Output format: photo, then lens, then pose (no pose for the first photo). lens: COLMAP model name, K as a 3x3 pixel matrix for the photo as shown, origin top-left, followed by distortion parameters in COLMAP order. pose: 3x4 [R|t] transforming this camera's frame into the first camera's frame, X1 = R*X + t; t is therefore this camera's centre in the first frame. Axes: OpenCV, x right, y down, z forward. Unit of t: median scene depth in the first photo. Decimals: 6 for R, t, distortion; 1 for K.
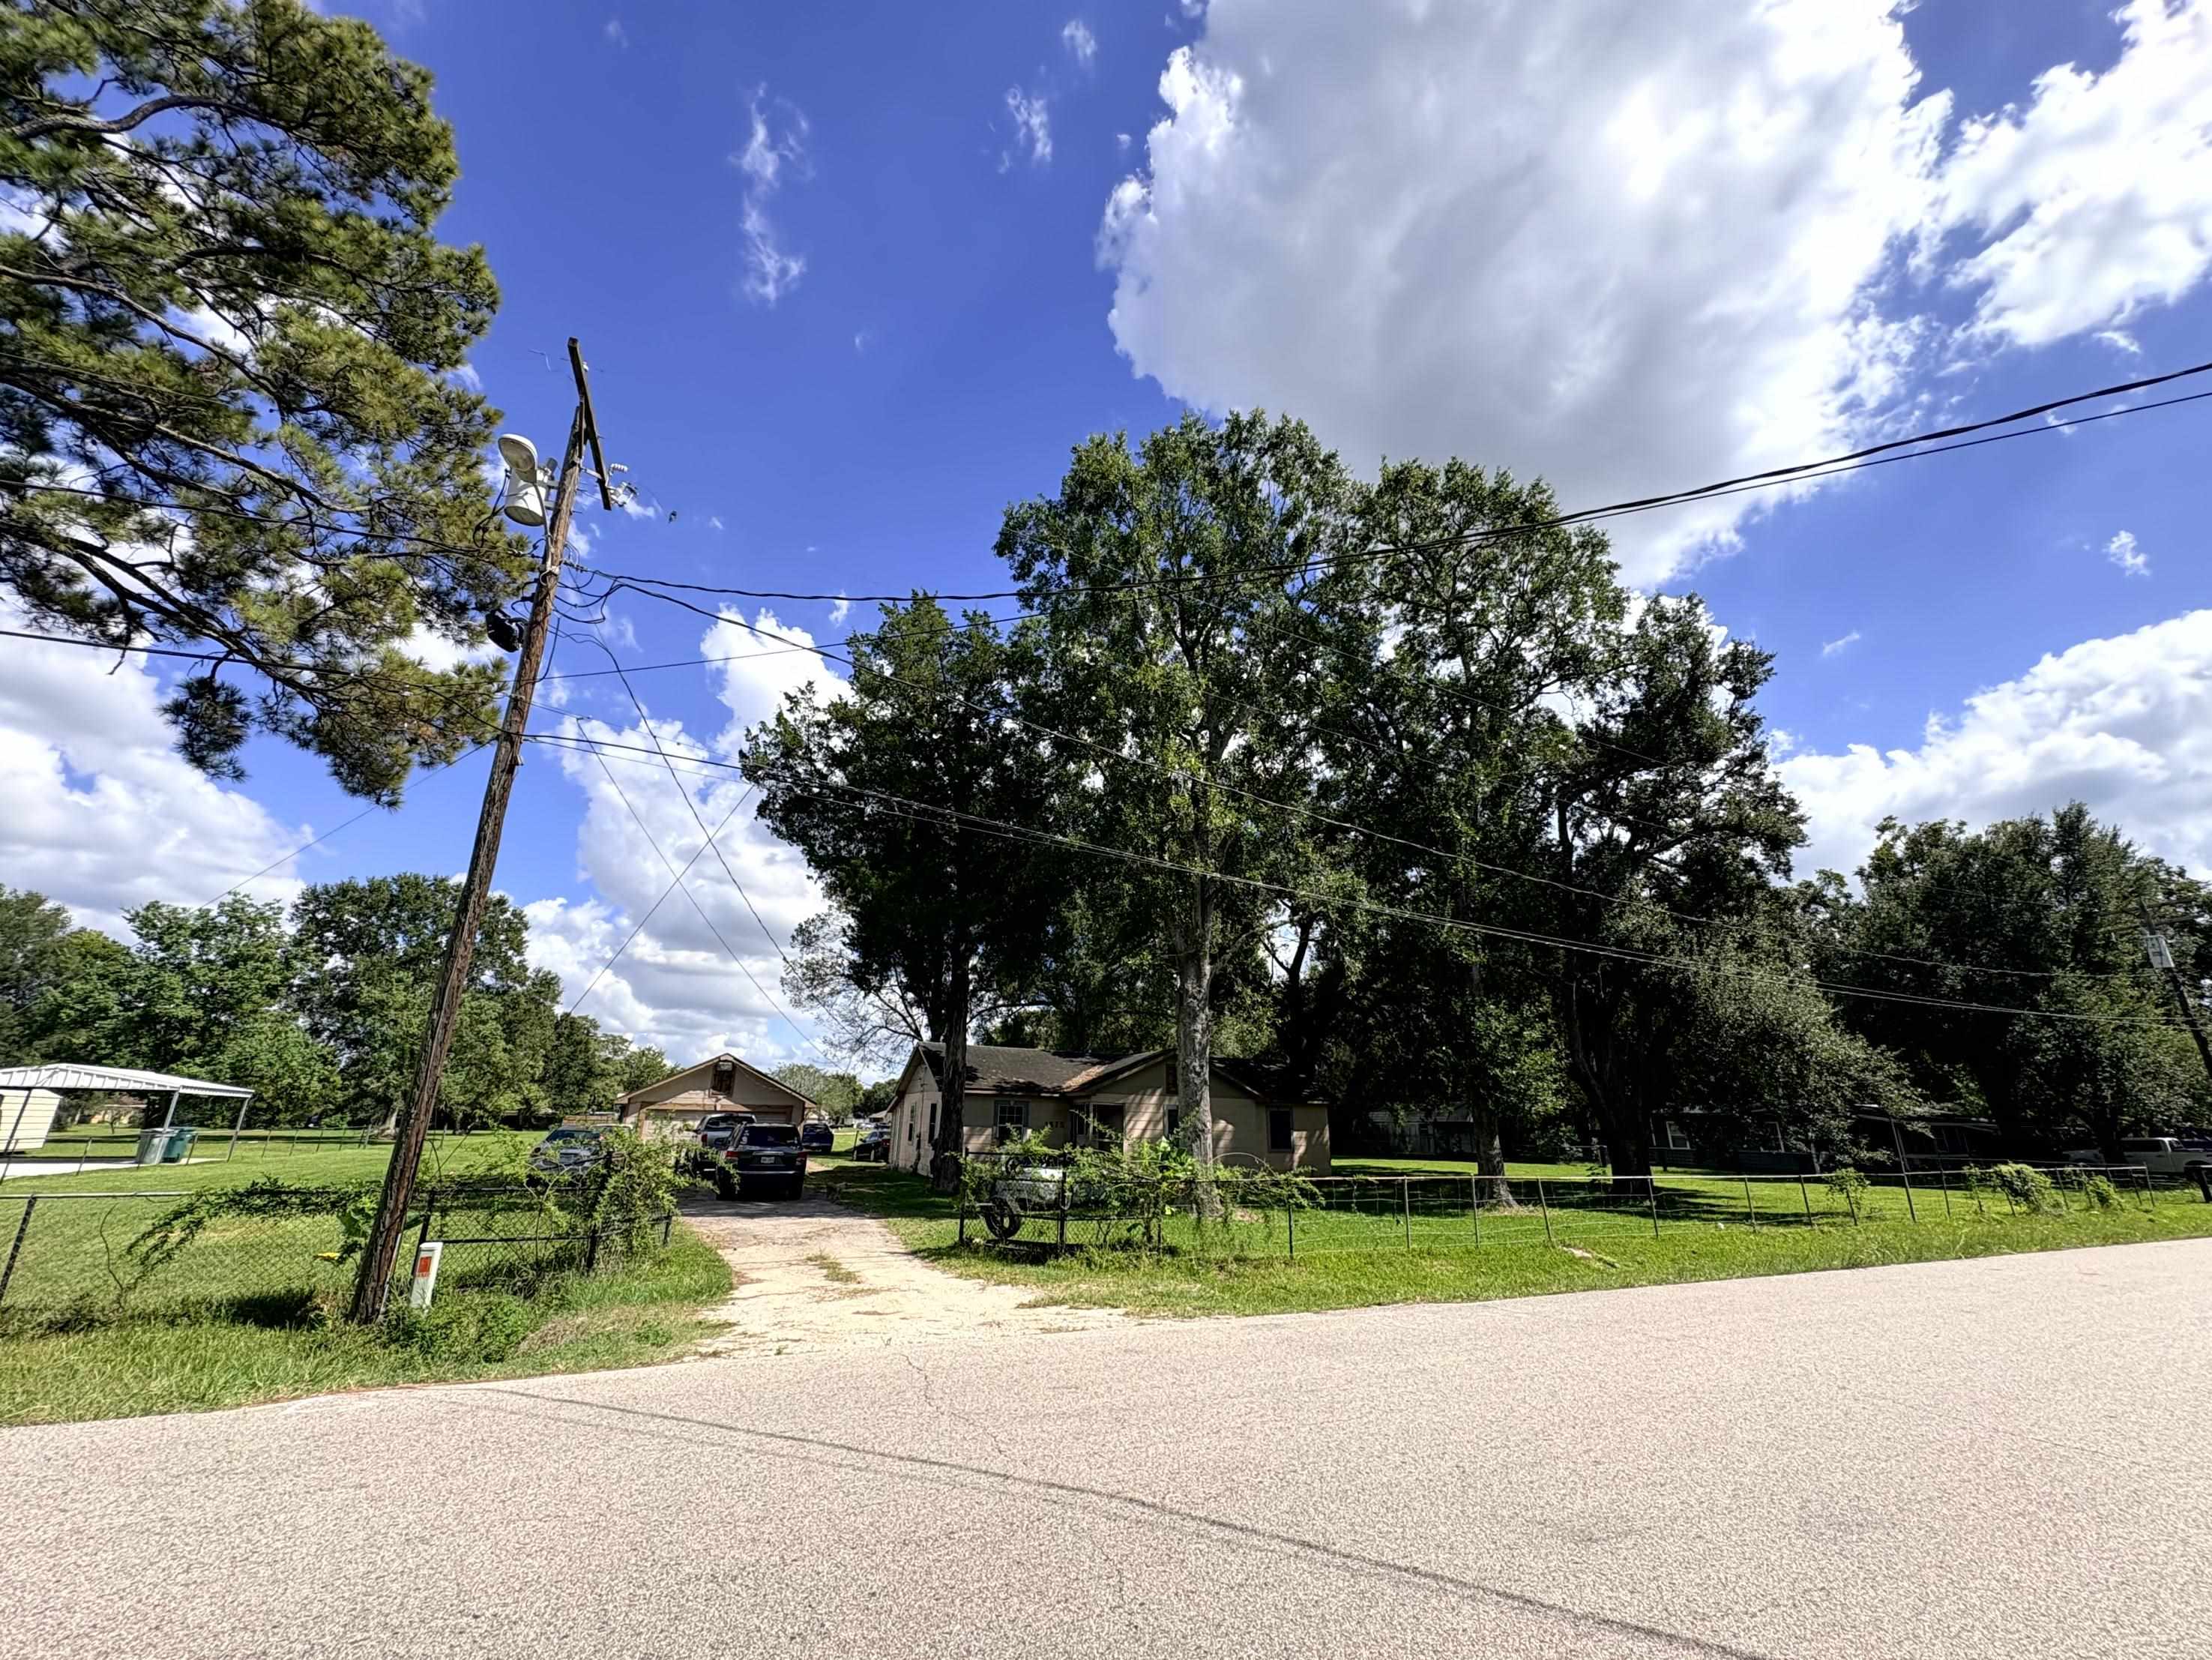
lens RADIAL K [[882.7, 0, 1104.0], [0, 882.7, 827.6], [0, 0, 1]] dist [0.001661, 0.000110]
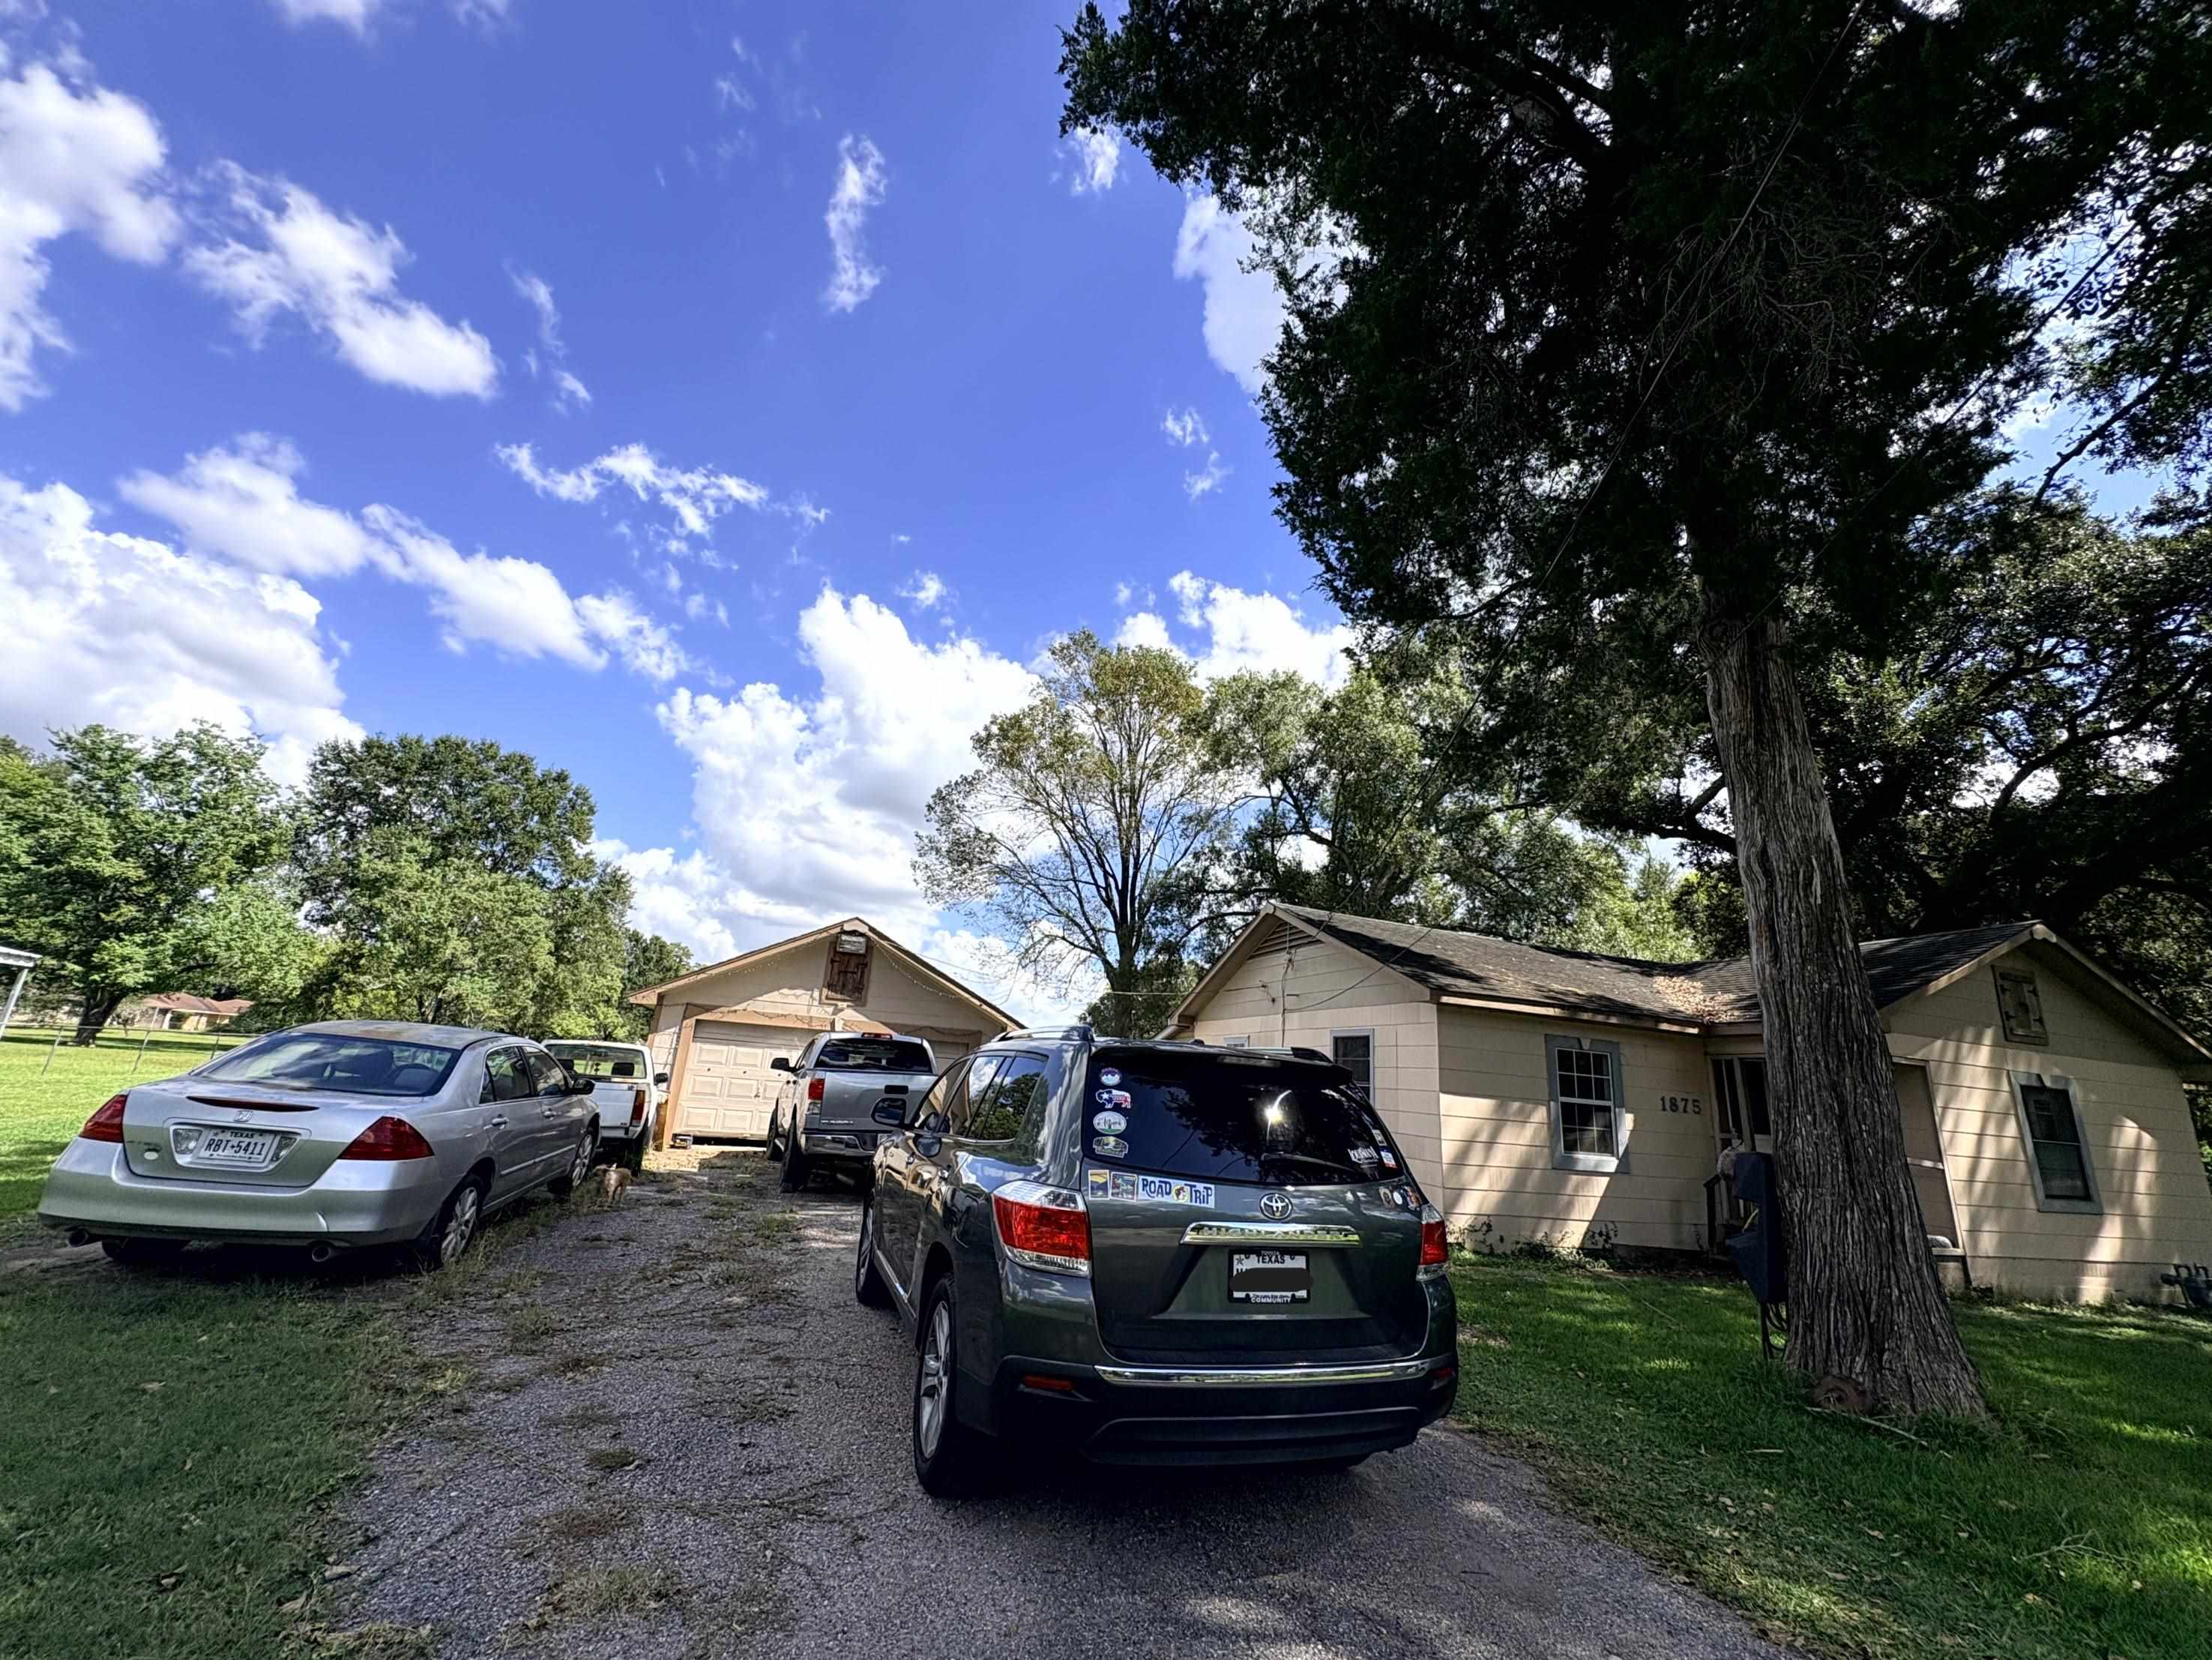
lens RADIAL K [[880.9, 0, 1105.1], [0, 880.9, 827.3], [0, 0, 1]] dist [-0.000542, 0.000995]
pose [[0.995217, 0.031069, -0.092611, -0.203521], [-0.027654, 0.998898, 0.037934, 0.151619], [0.093688, -0.035191, 0.994979, 0.437059]]
